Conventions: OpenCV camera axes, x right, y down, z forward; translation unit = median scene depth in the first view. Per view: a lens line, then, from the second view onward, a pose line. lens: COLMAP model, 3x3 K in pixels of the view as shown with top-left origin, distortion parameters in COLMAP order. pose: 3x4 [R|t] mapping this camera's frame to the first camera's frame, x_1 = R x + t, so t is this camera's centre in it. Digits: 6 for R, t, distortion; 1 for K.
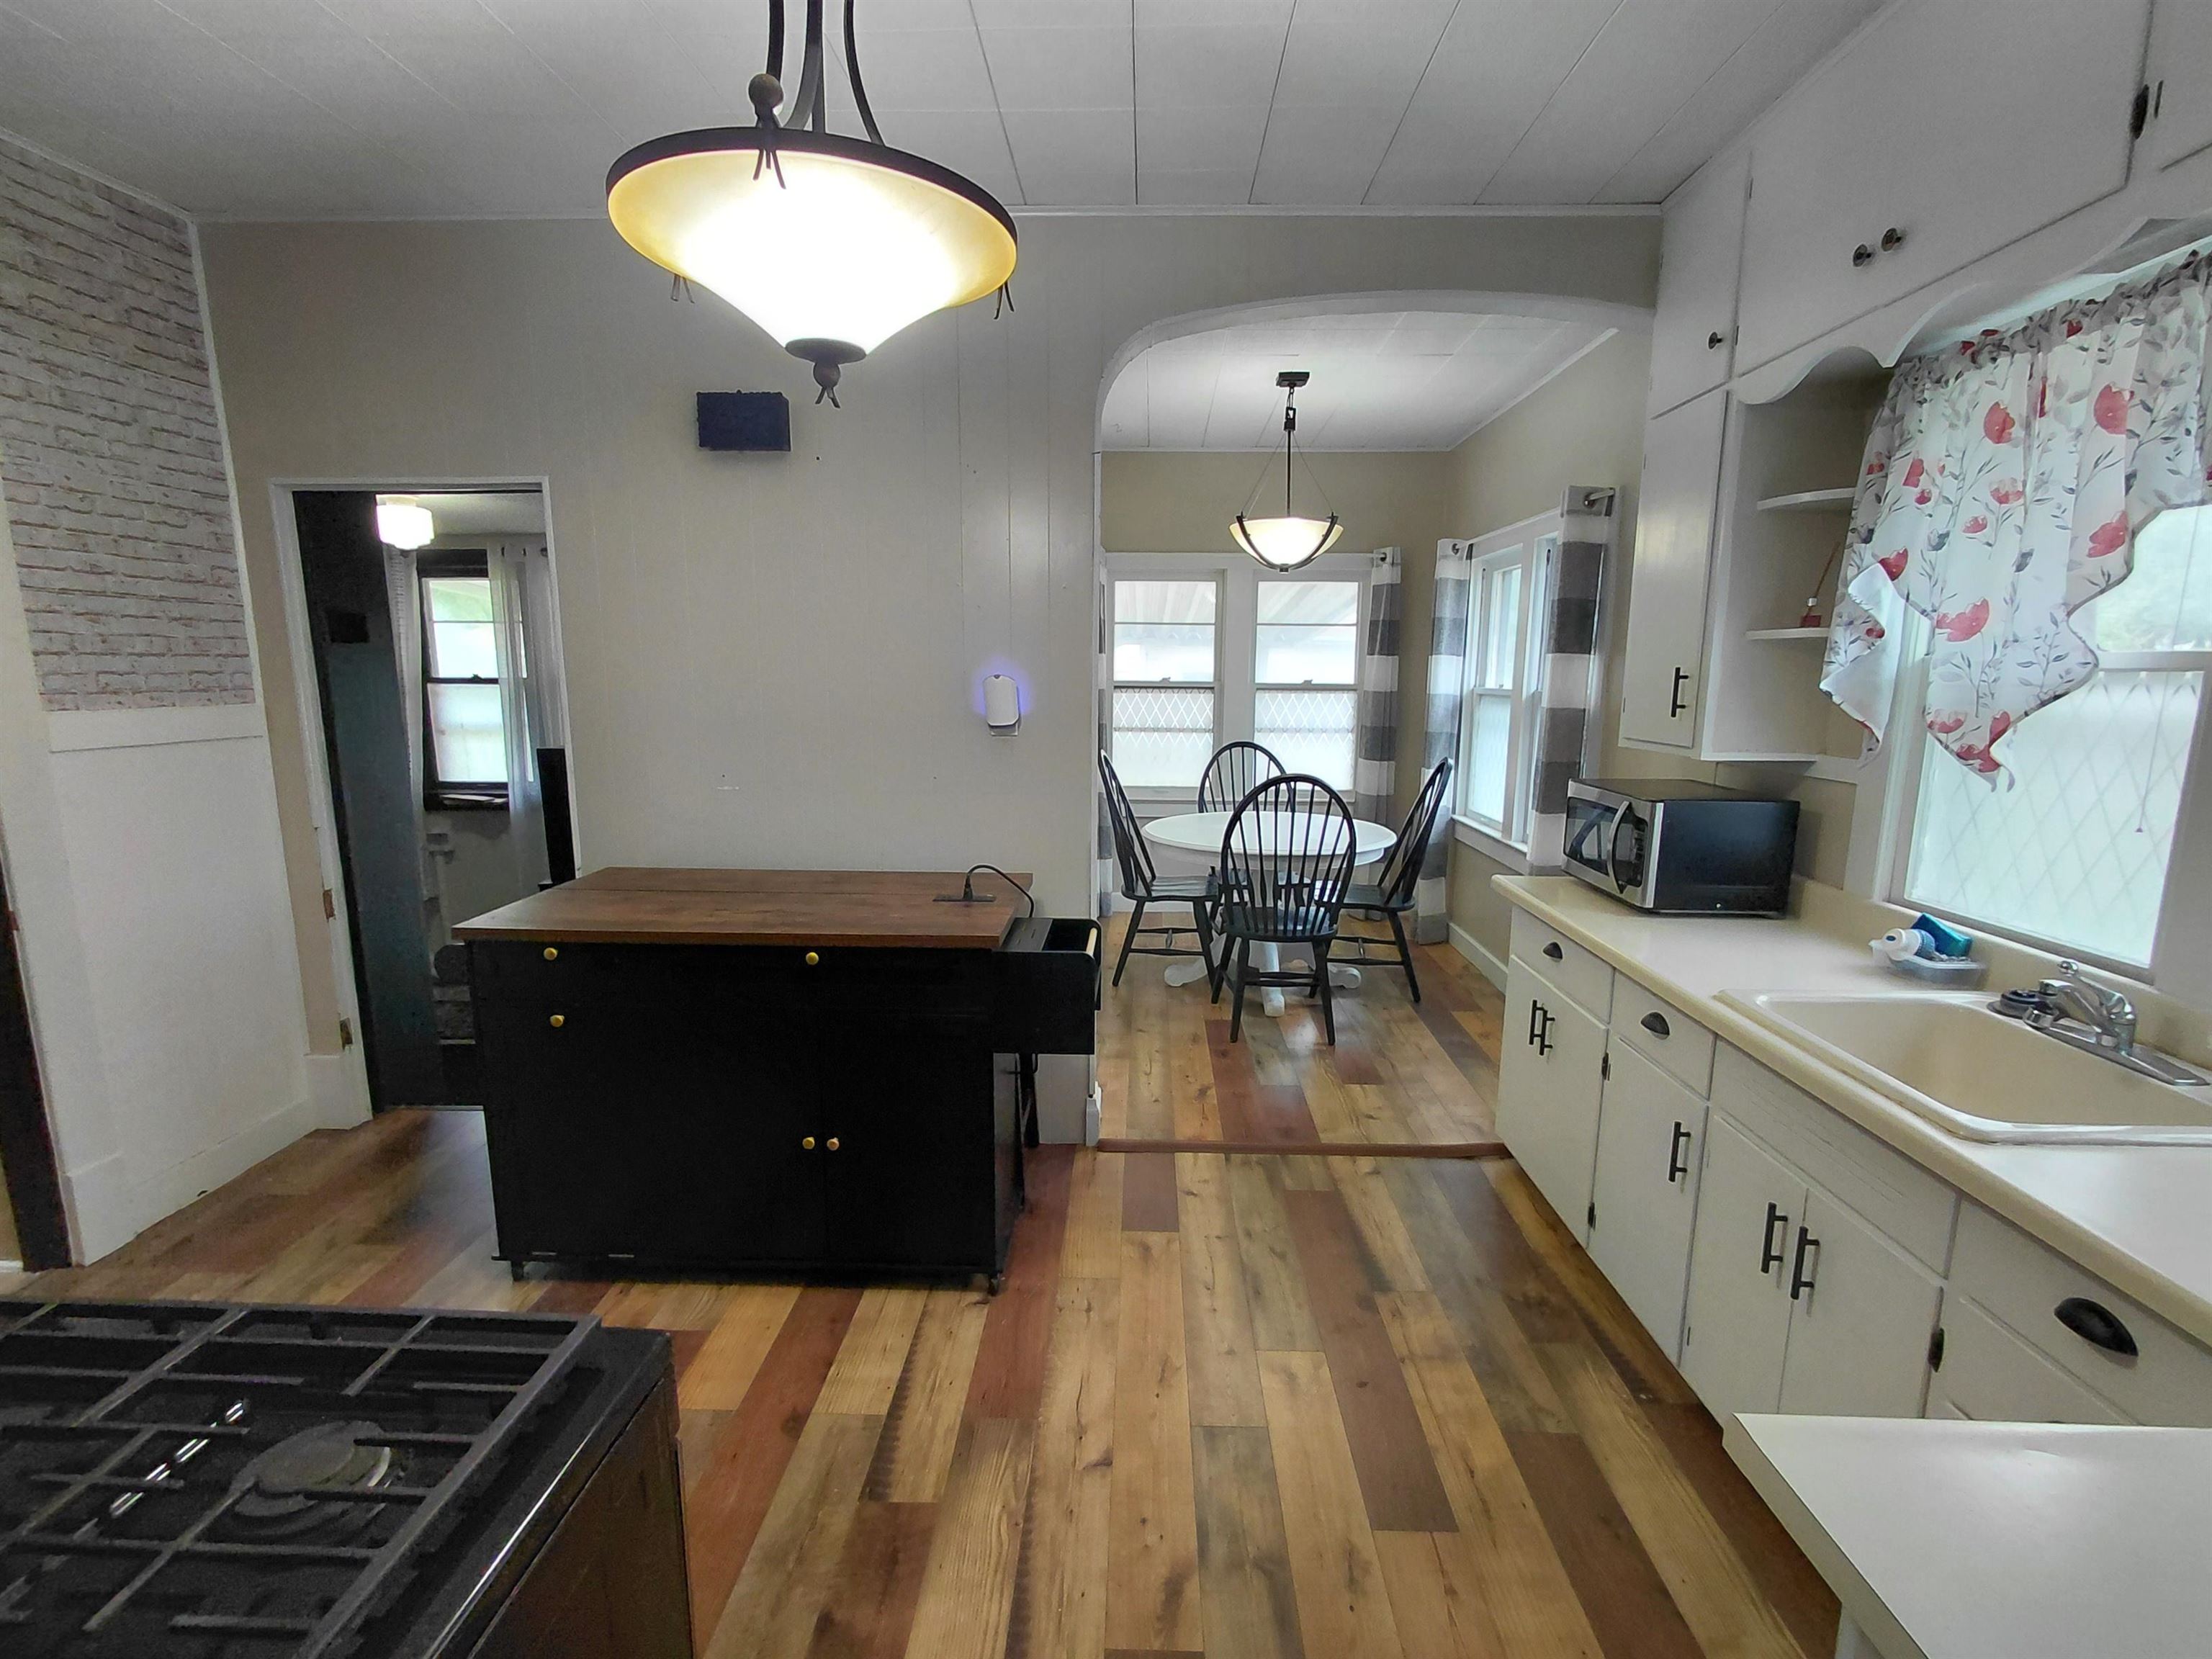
lens RADIAL K [[1018.9, 0, 1120.8], [0, 1018.9, 842.5], [0, 0, 1]] dist [0.004257, -0.000413]
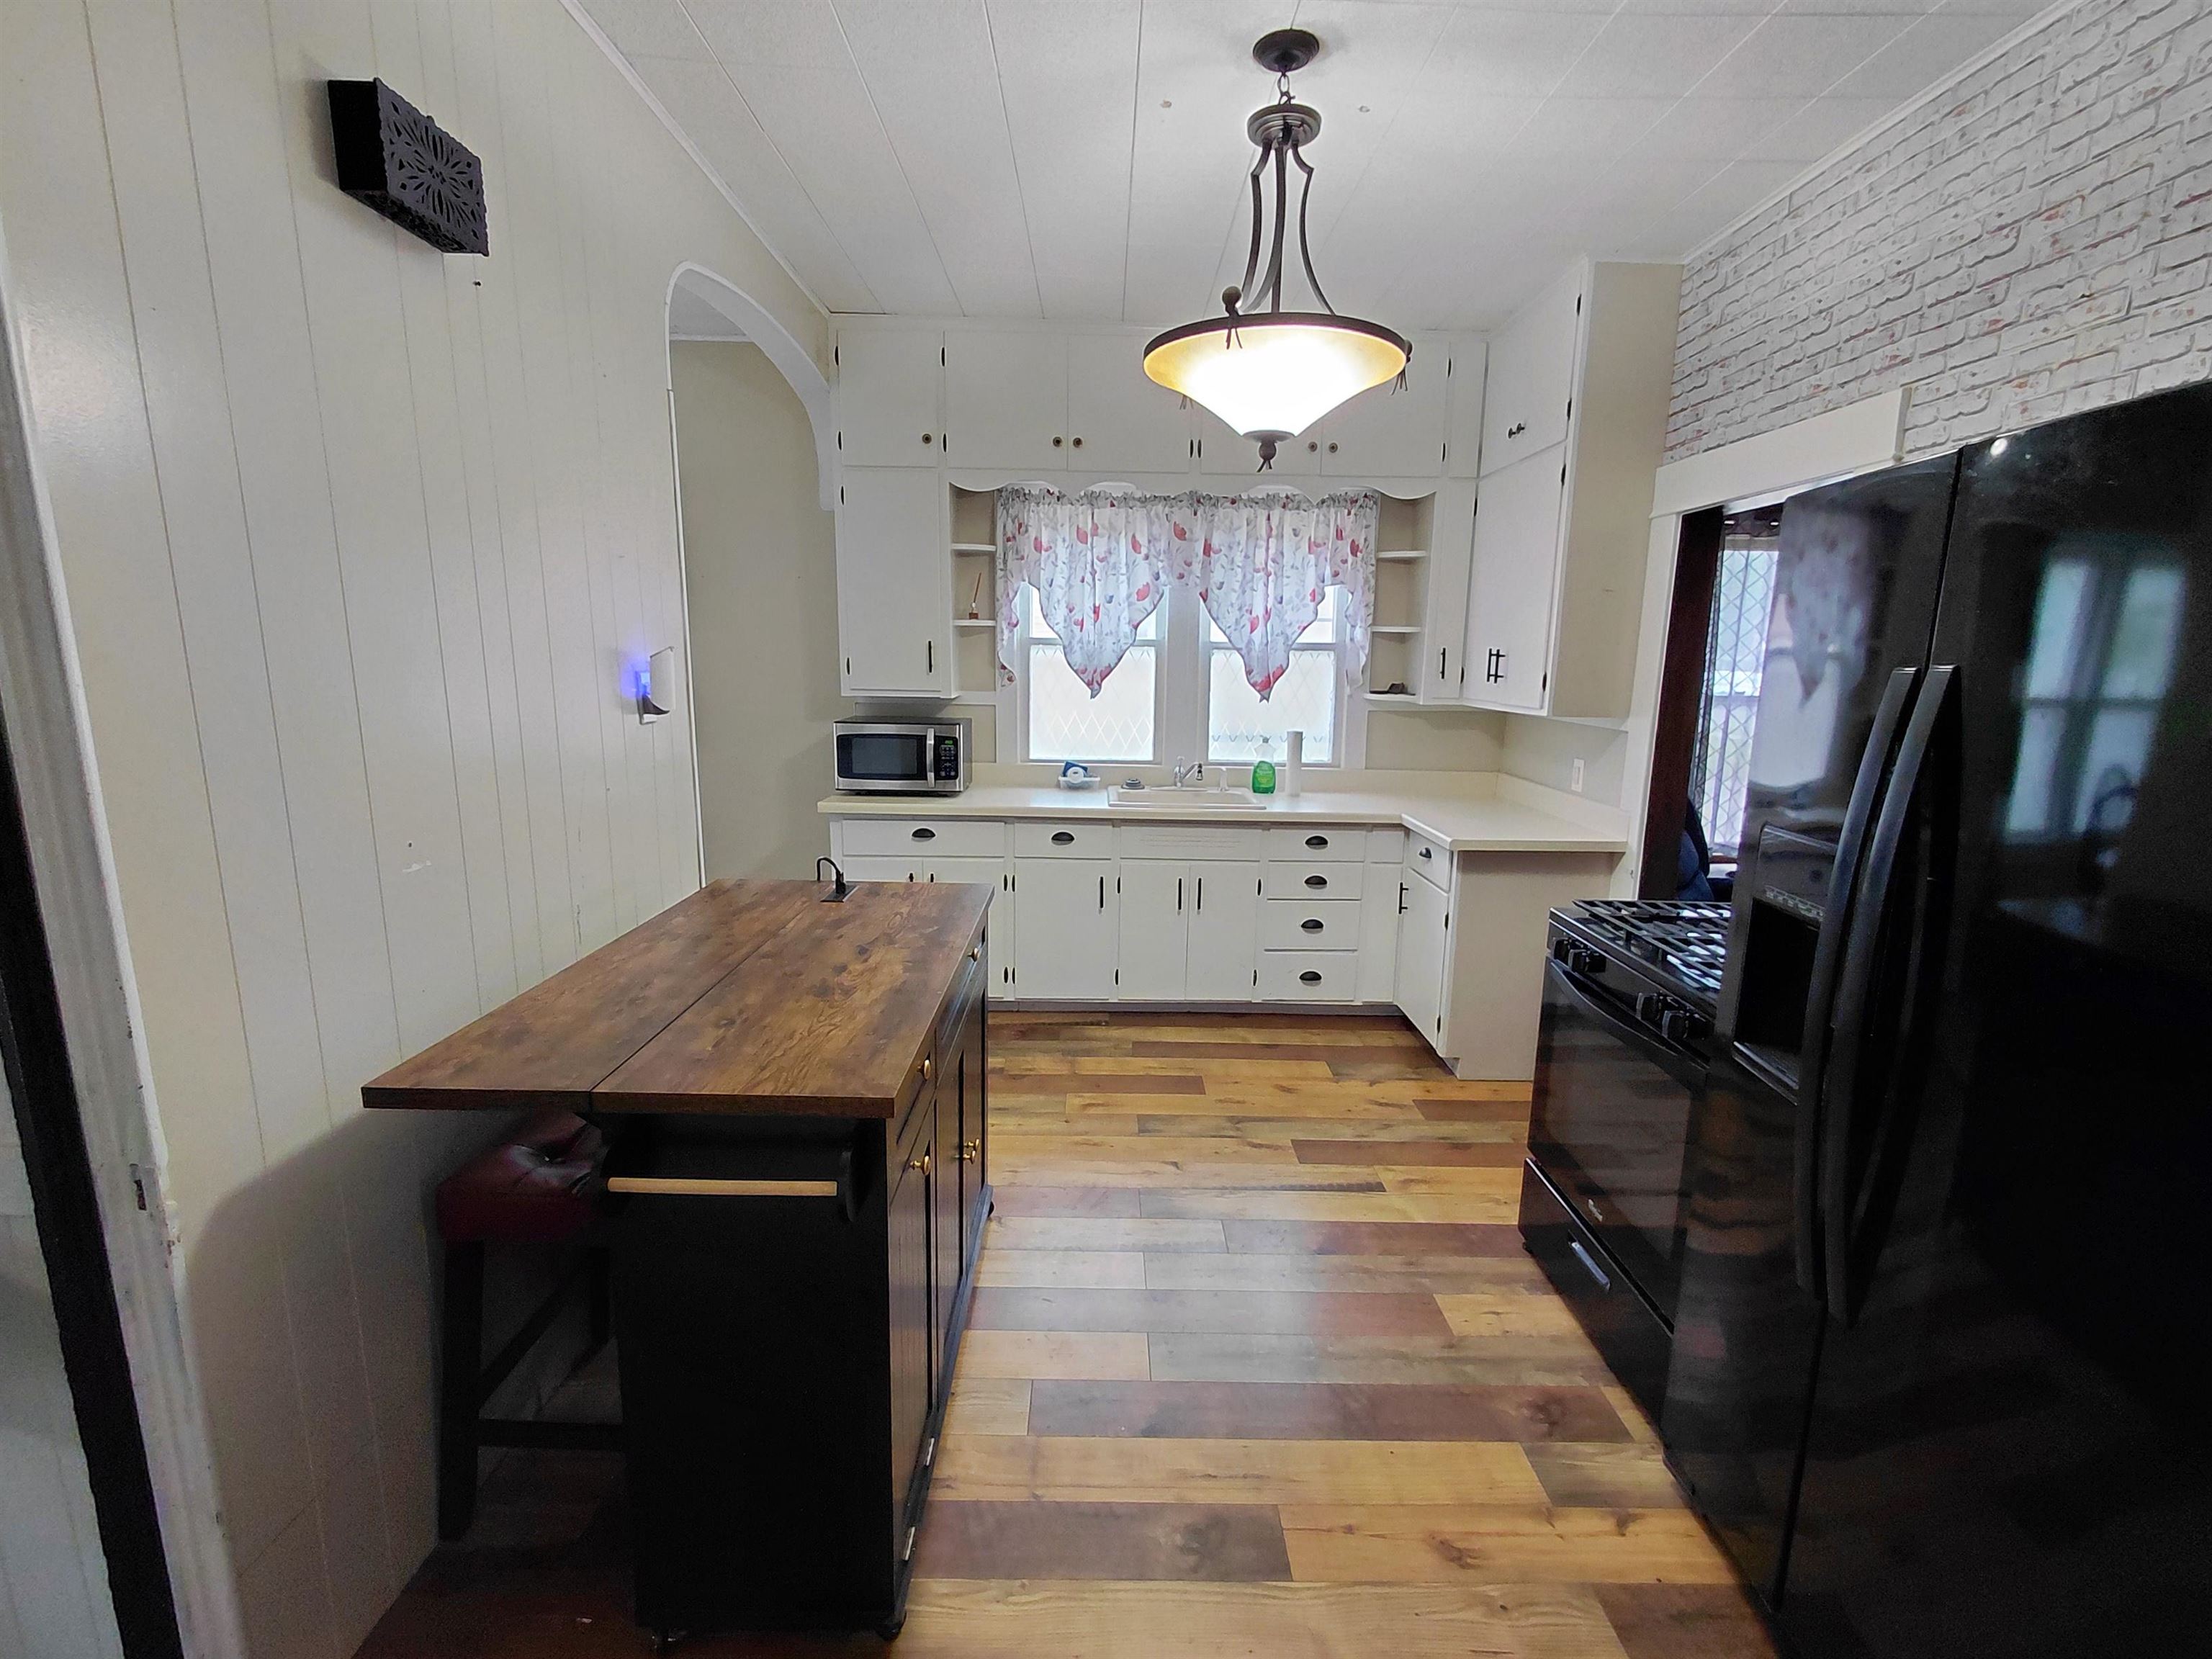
lens RADIAL K [[1018.9, 0, 1120.8], [0, 1018.9, 842.5], [0, 0, 1]] dist [0.004257, -0.000413]
pose [[-0.037004, -0.194488, 0.980207, -1.485055], [0.149879, 0.968703, 0.197864, -0.188634], [-0.988012, 0.154234, -0.006696, 1.052554]]
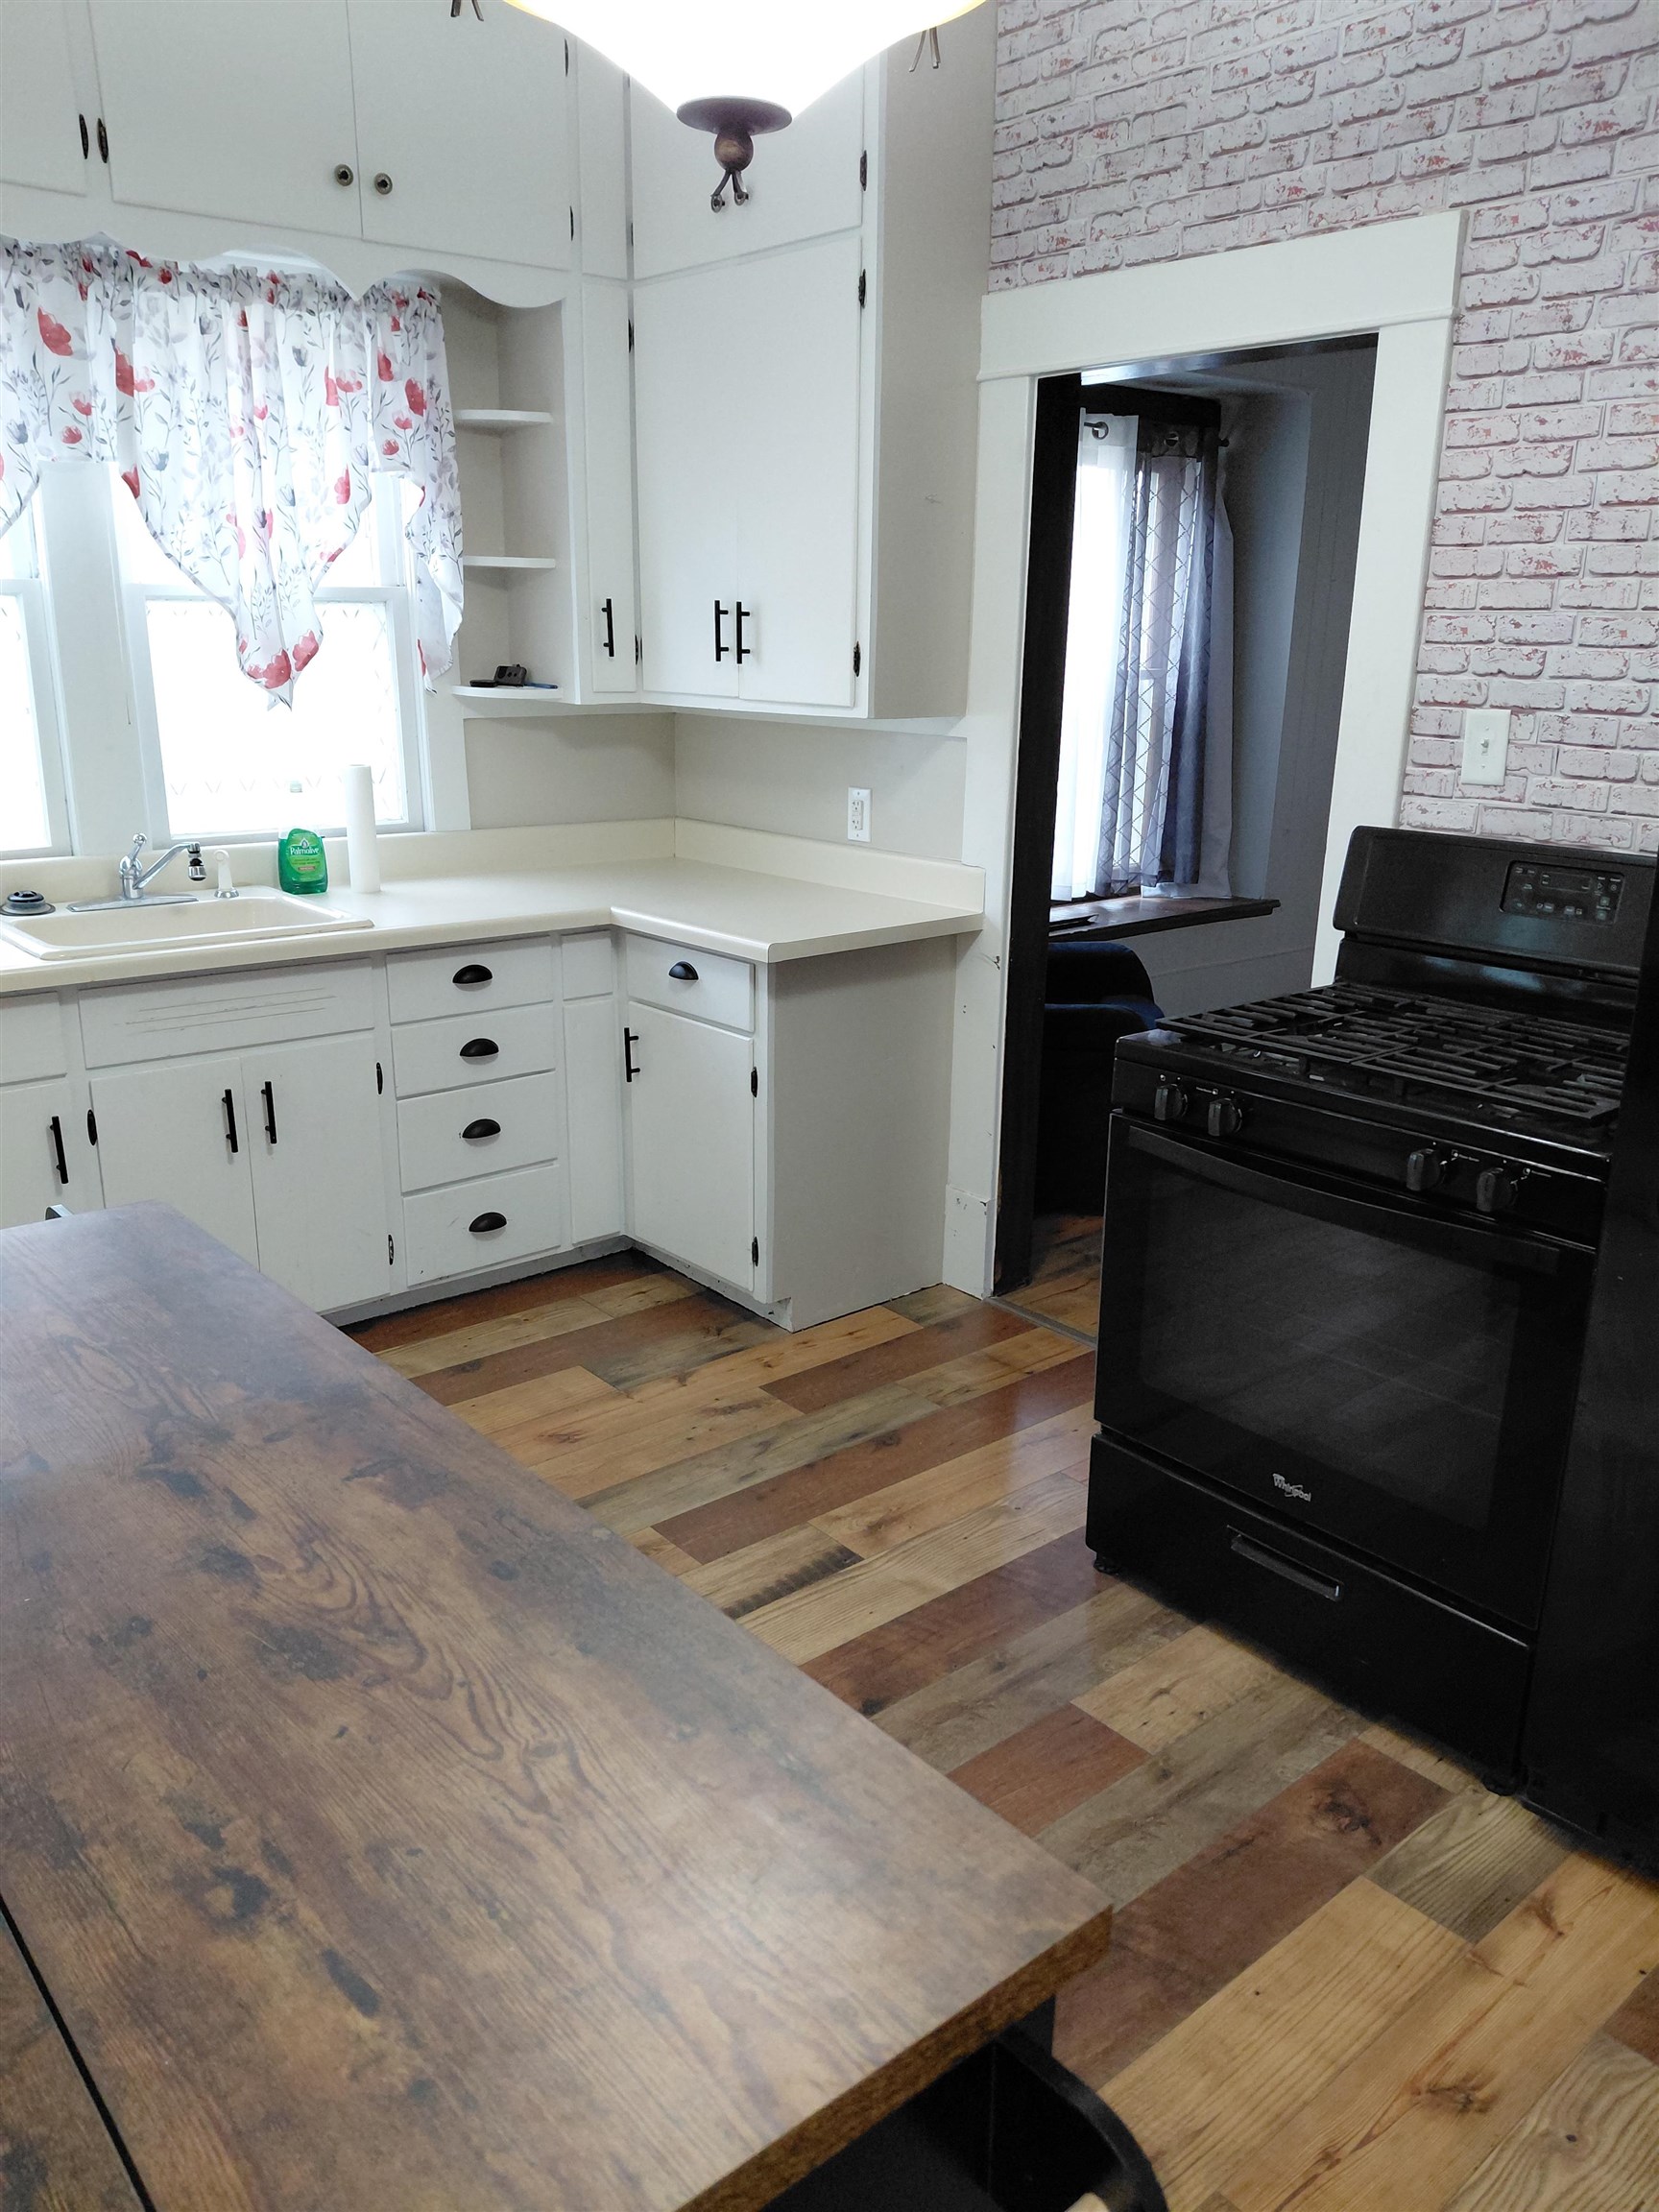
lens RADIAL K [[1636.5, 0, 830.8], [0, 1636.5, 1122.0], [0, 0, 1]] dist [0.057270, -0.089497]
pose [[-0.664975, -0.232954, 0.709606, -1.003189], [0.107346, 0.910436, 0.399478, -0.247853], [-0.739111, 0.341816, -0.580411, 1.466580]]
